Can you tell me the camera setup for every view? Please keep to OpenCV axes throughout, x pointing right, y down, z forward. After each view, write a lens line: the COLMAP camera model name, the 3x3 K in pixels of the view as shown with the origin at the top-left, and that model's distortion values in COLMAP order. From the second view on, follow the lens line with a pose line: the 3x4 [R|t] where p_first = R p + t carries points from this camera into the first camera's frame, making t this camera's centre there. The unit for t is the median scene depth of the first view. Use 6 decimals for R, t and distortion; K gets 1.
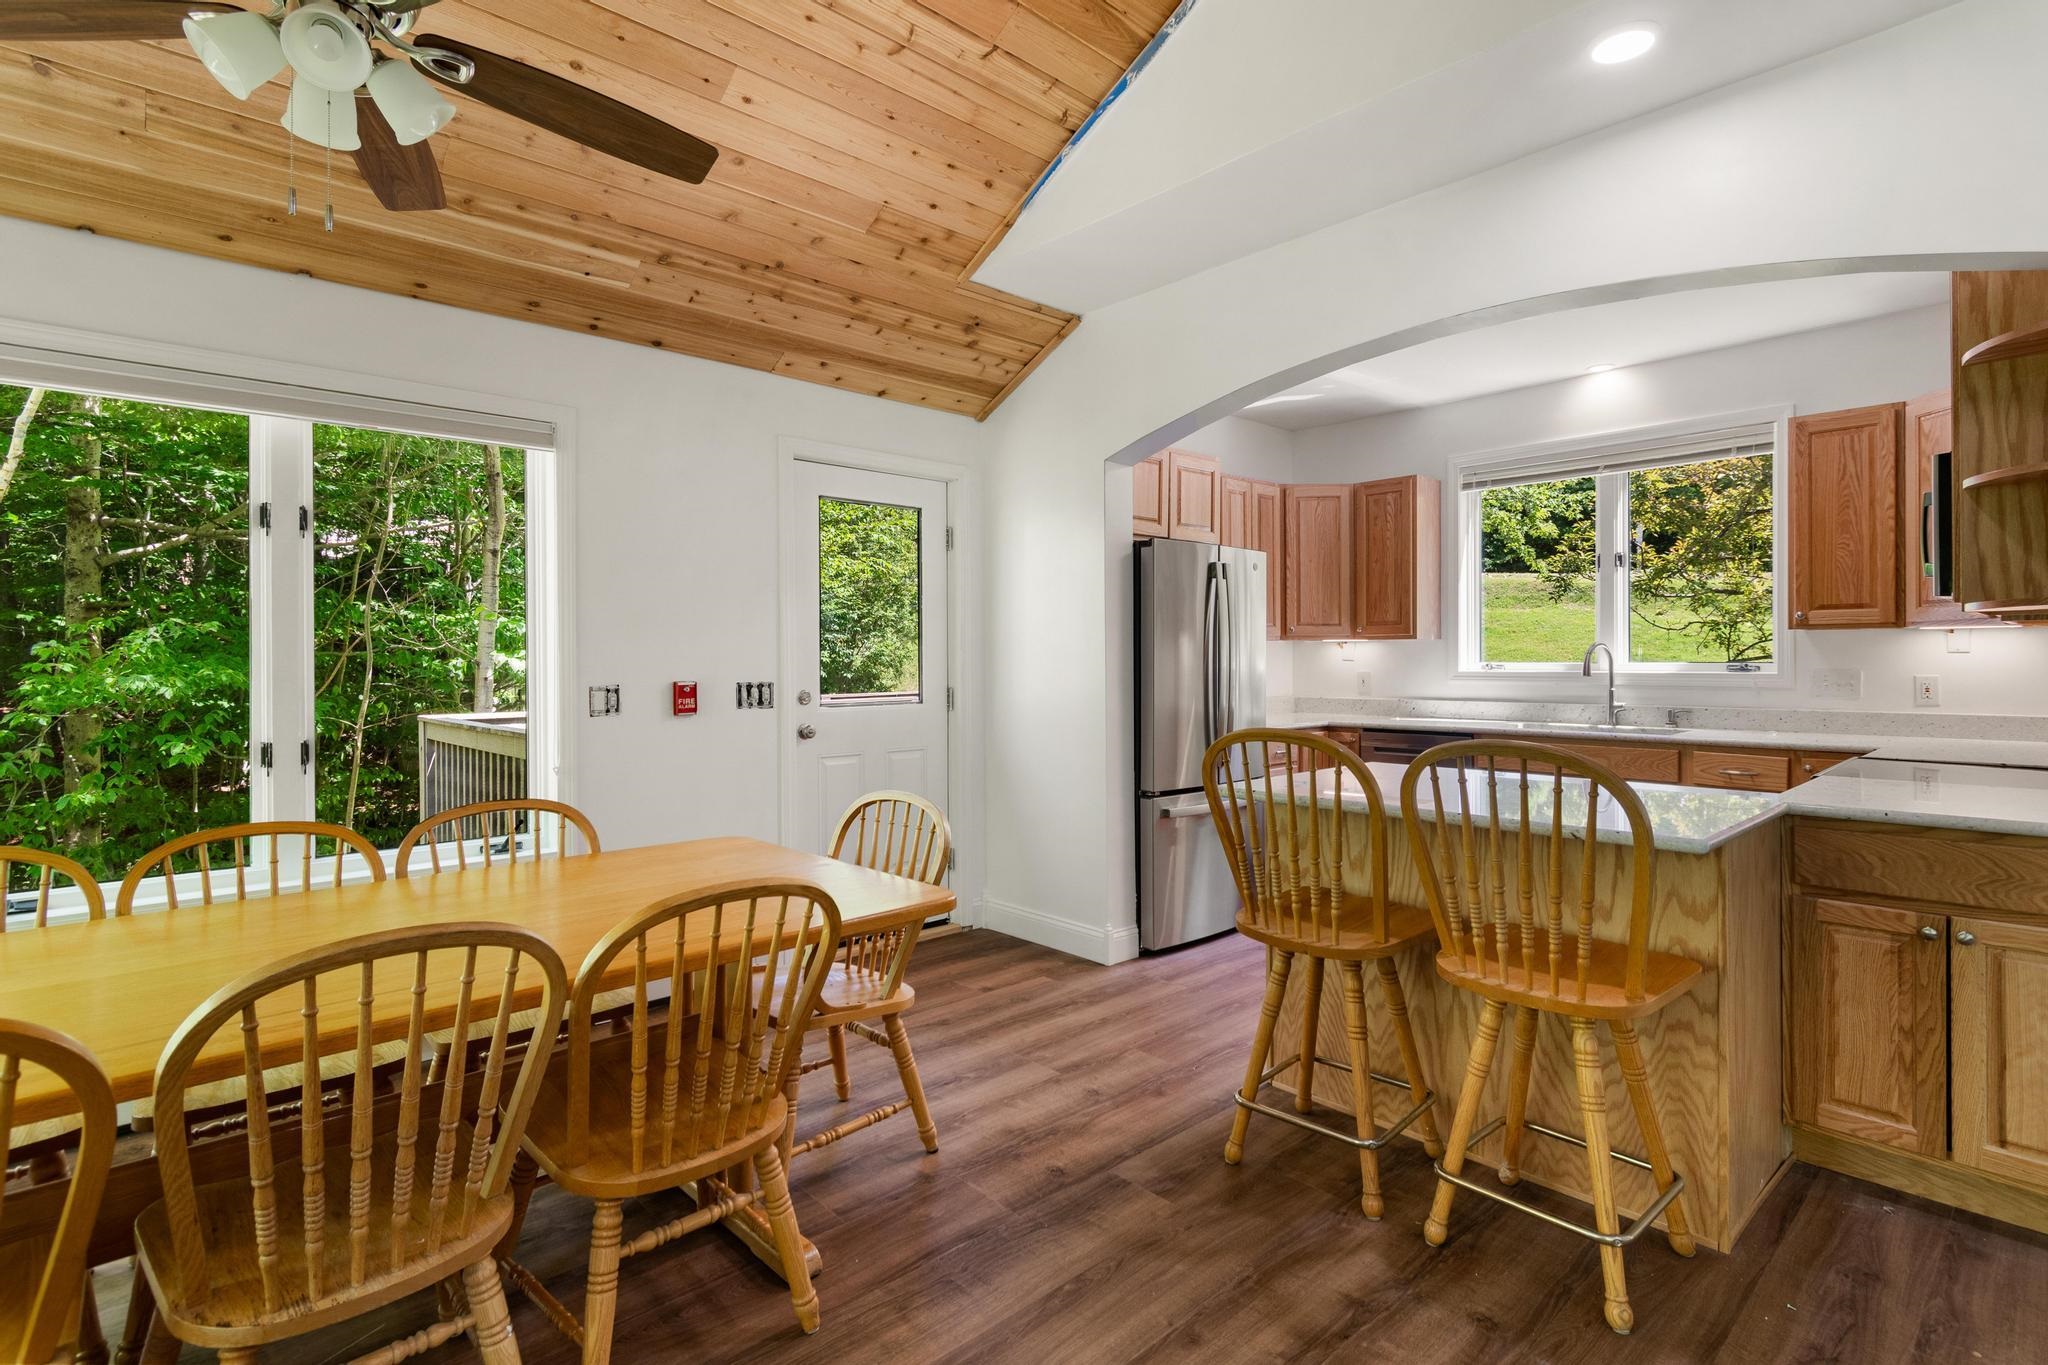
lens RADIAL K [[988.9, 0, 1030.0], [0, 988.9, 661.3], [0, 0, 1]] dist [0.000478, -0.001270]
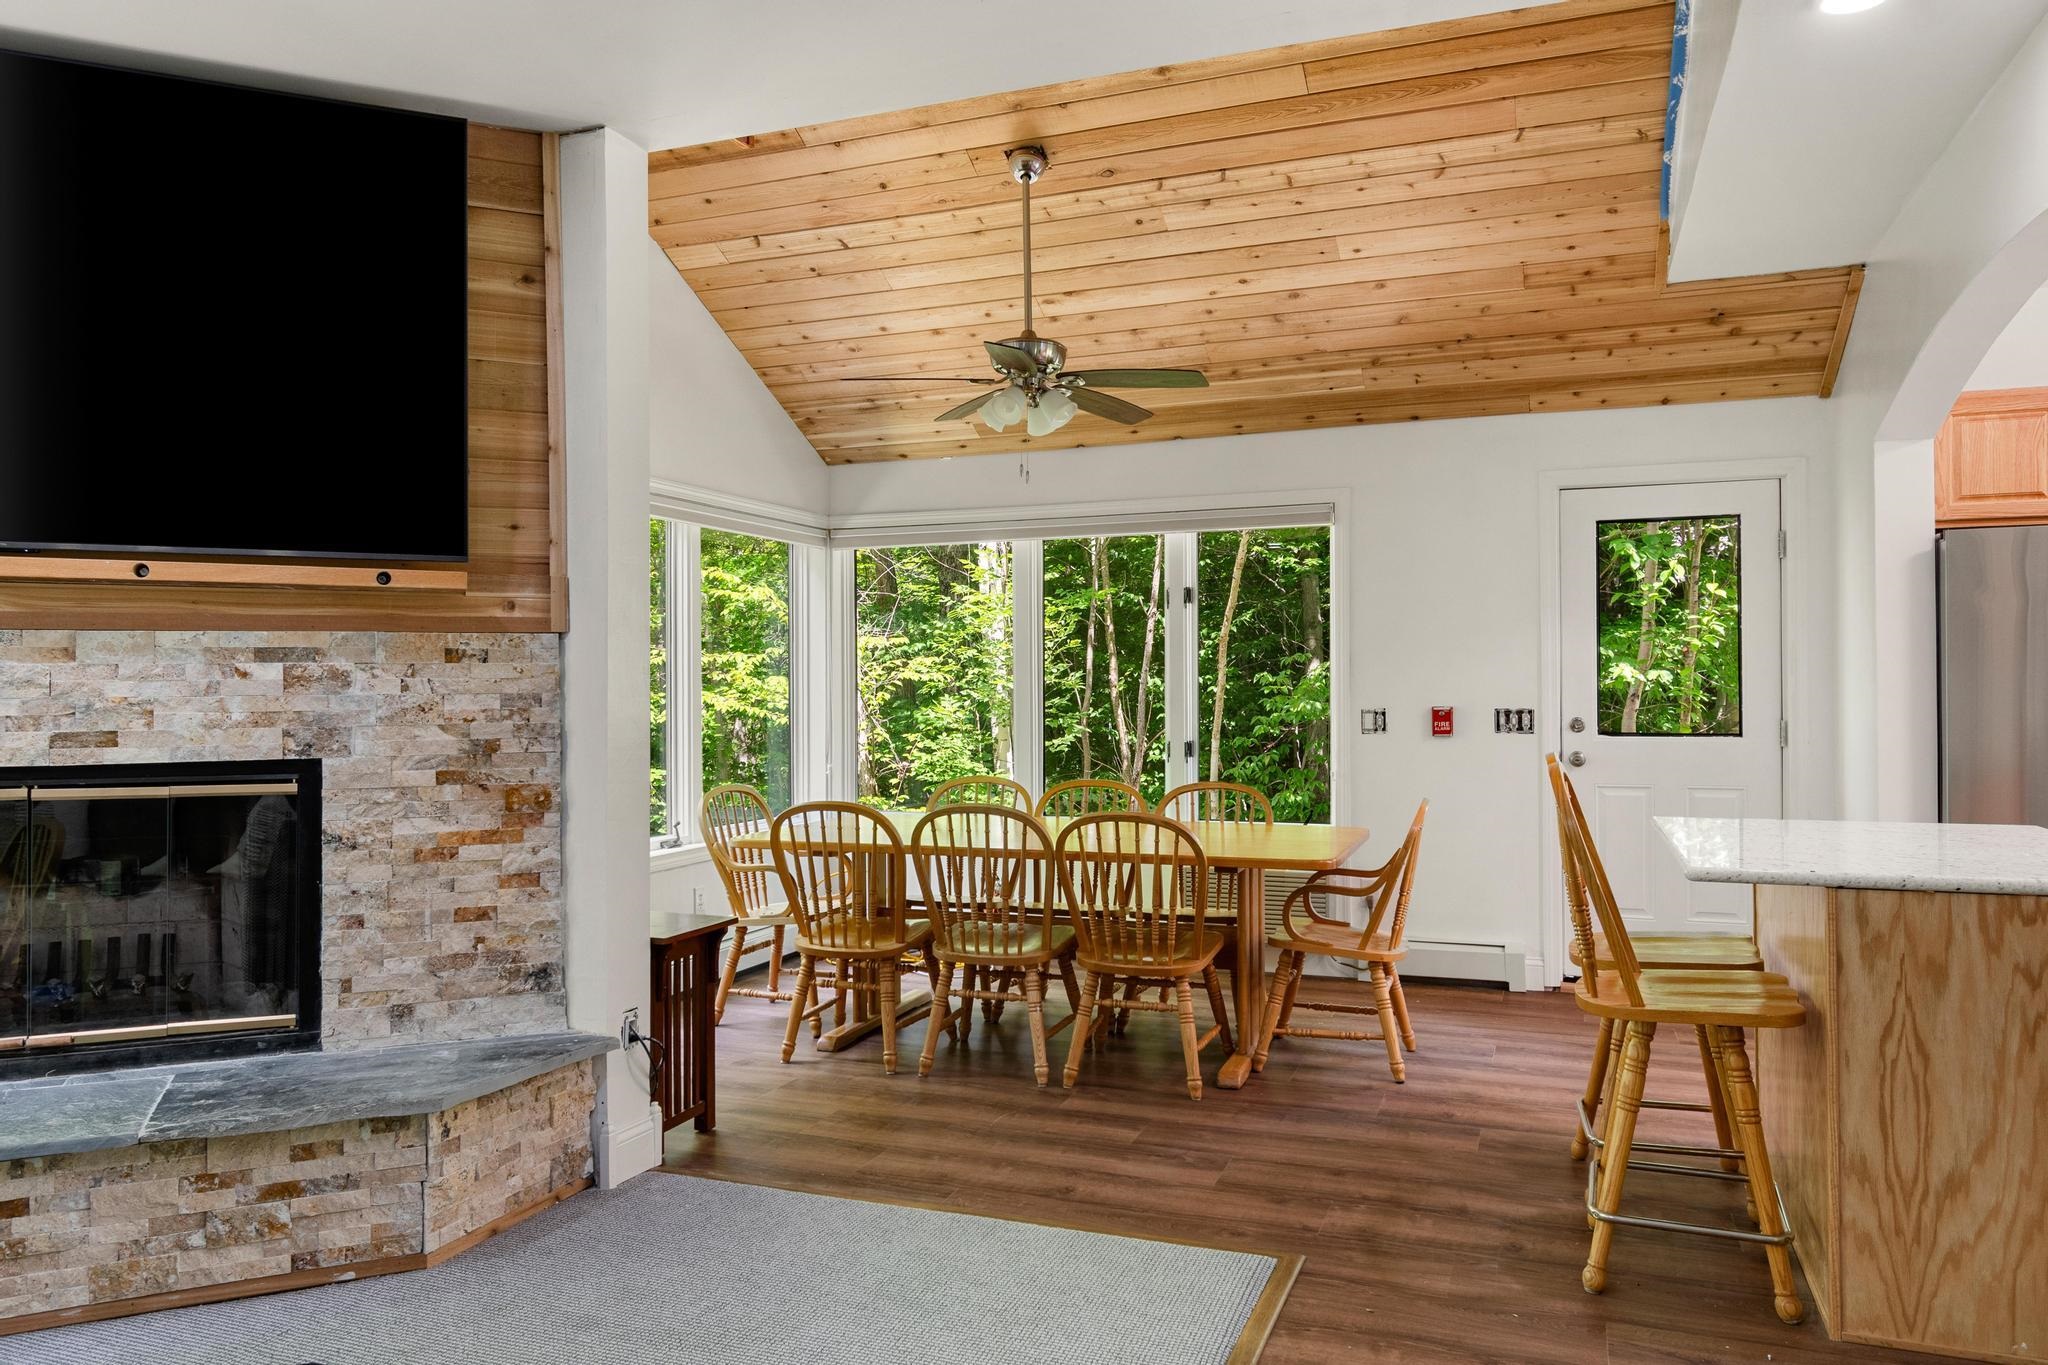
lens RADIAL K [[1387.7, 0, 1028.7], [0, 1387.7, 686.2], [0, 0, 1]] dist [-0.004315, 0.000083]
pose [[0.442372, -0.000186, -0.896831, 0.826509], [0.000701, 1.000000, 0.000138, -0.003623], [0.896831, -0.000689, 0.442372, -0.126721]]
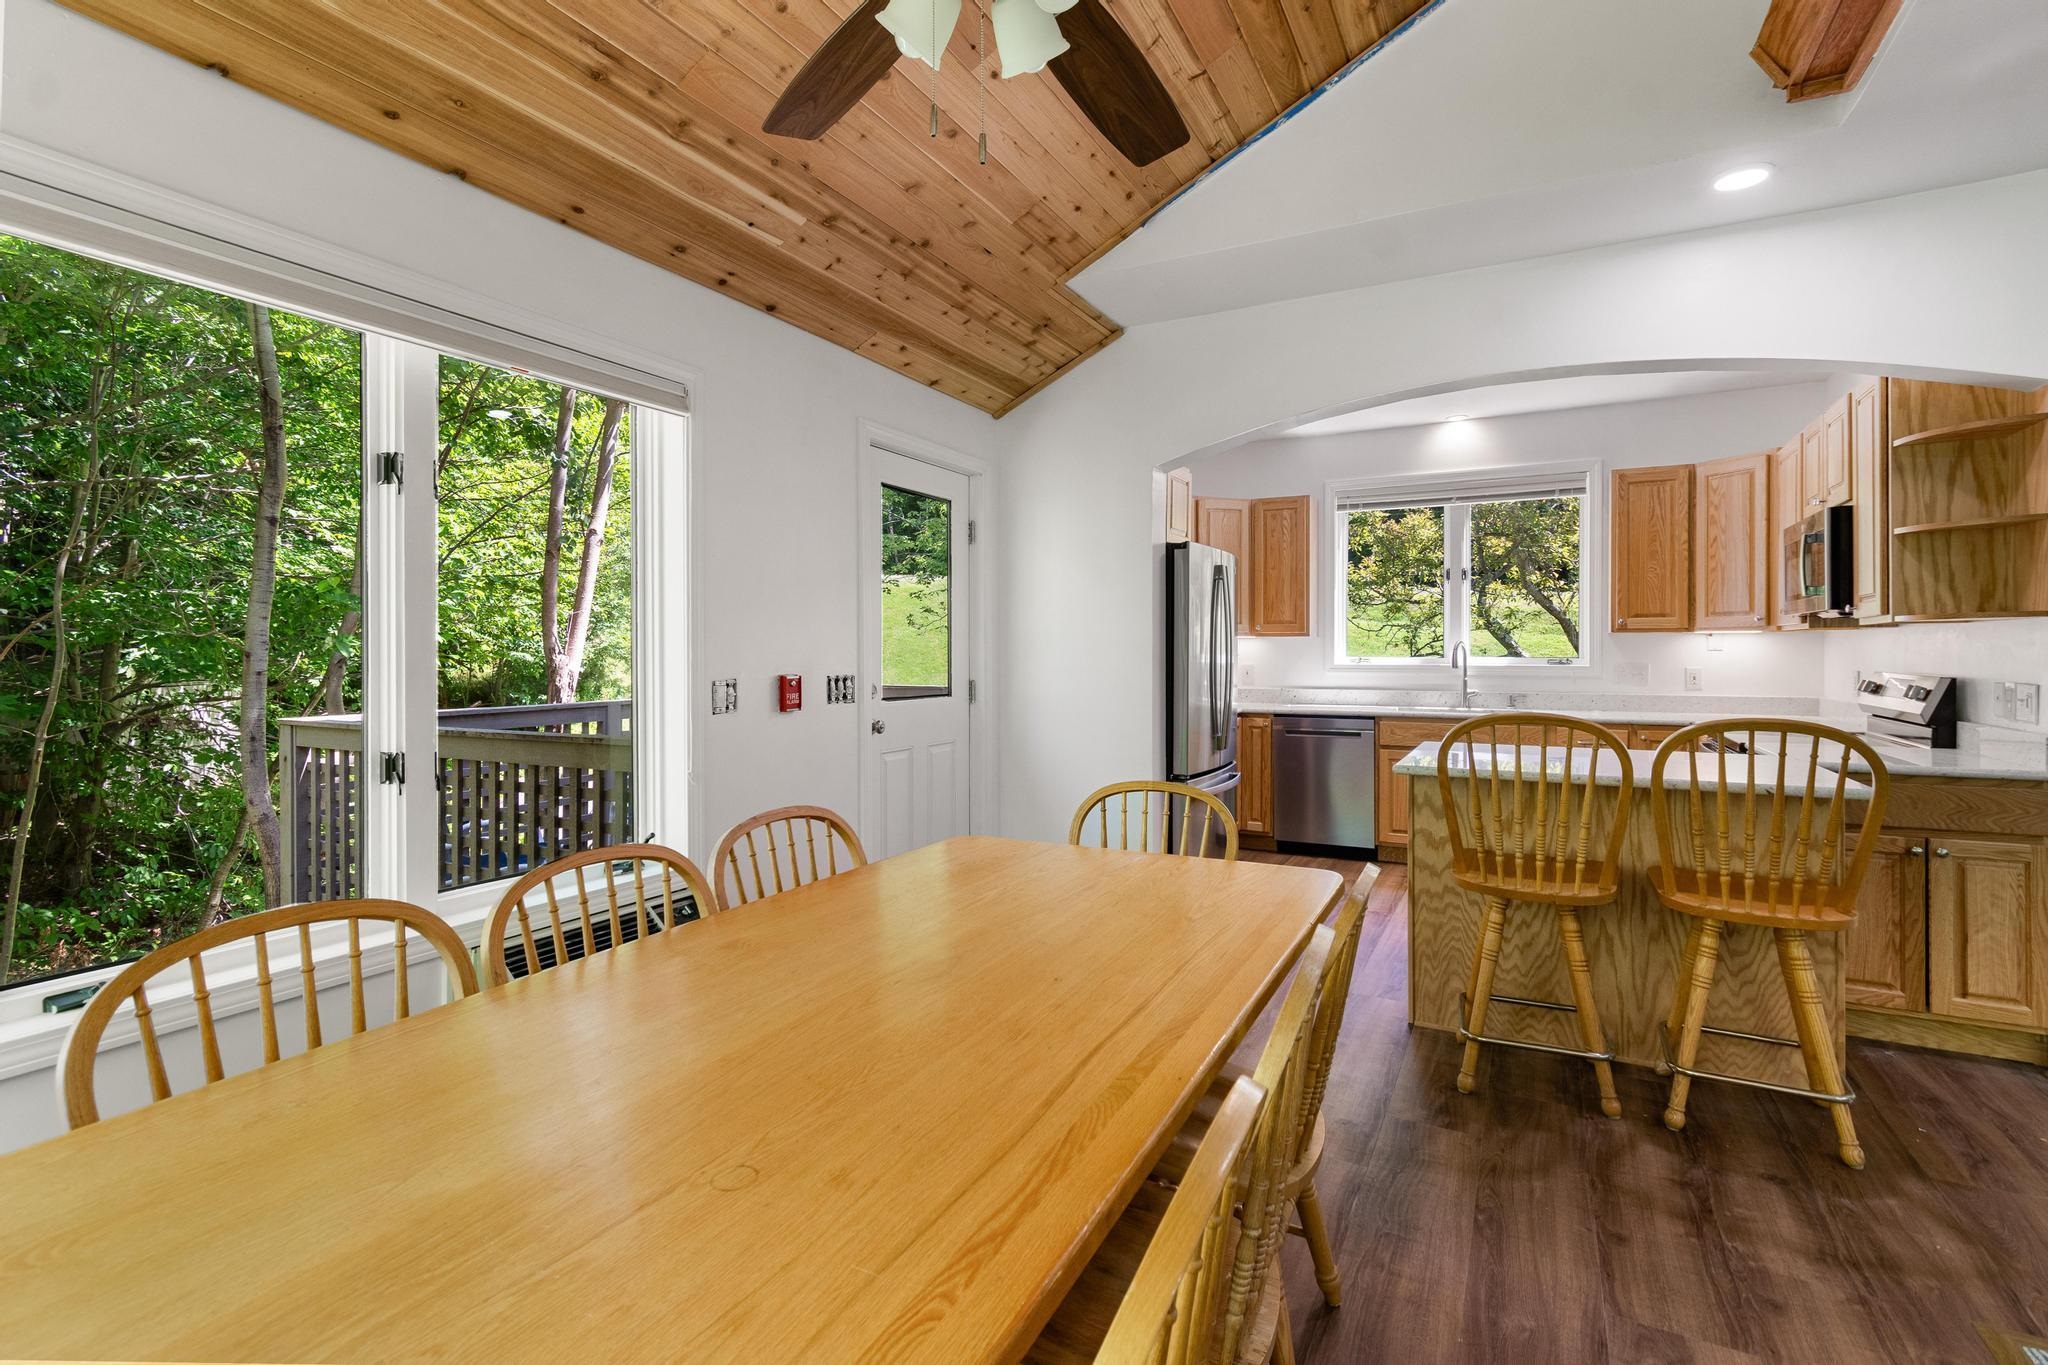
lens RADIAL K [[946.5, 0, 1027.8], [0, 946.5, 653.8], [0, 0, 1]] dist [0.001890, 0.001136]
pose [[0.944191, 0.003994, 0.329374, -0.407300], [-0.003785, 0.999992, -0.001276, 0.001032], [-0.329376, -0.000042, 0.944199, 0.081961]]
